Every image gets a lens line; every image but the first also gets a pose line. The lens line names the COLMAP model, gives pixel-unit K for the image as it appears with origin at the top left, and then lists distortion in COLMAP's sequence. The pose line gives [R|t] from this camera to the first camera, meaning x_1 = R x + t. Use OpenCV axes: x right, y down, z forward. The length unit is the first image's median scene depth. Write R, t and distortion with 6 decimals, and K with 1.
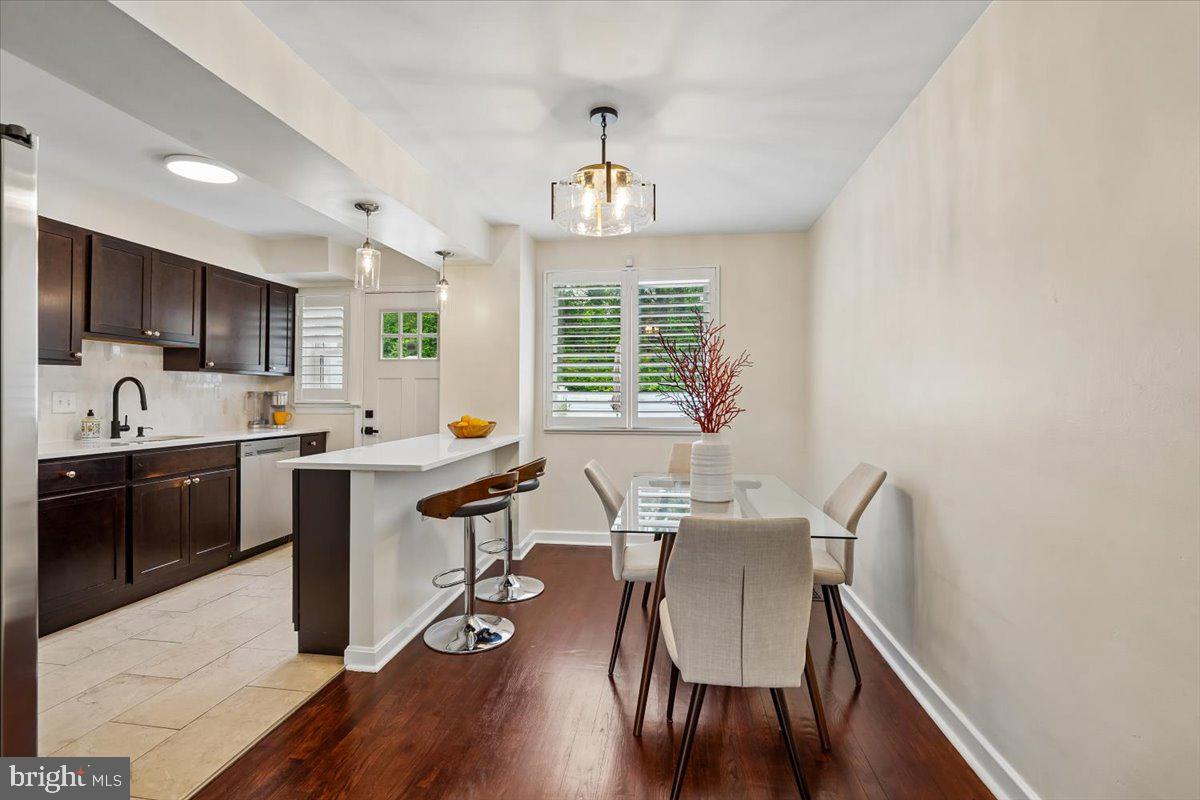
lens RADIAL K [[549.4, 0, 597.8], [0, 549.4, 395.7], [0, 0, 1]] dist [-0.002860, -0.000044]
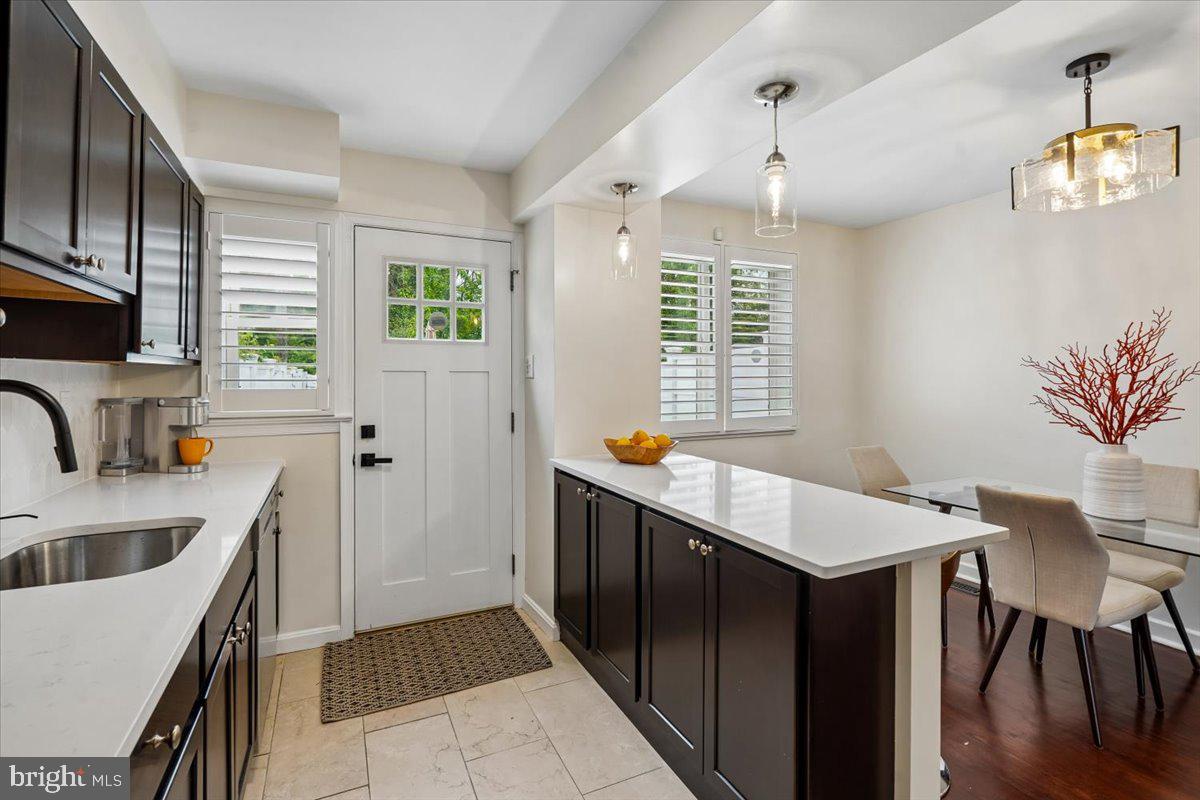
lens RADIAL K [[557.7, 0, 595.5], [0, 557.7, 380.7], [0, 0, 1]] dist [-0.000150, 0.000524]
pose [[0.832282, -0.007672, 0.554300, -0.544143], [0.001888, 0.999938, 0.011006, -0.027441], [-0.554350, -0.008114, 0.832244, 0.367666]]
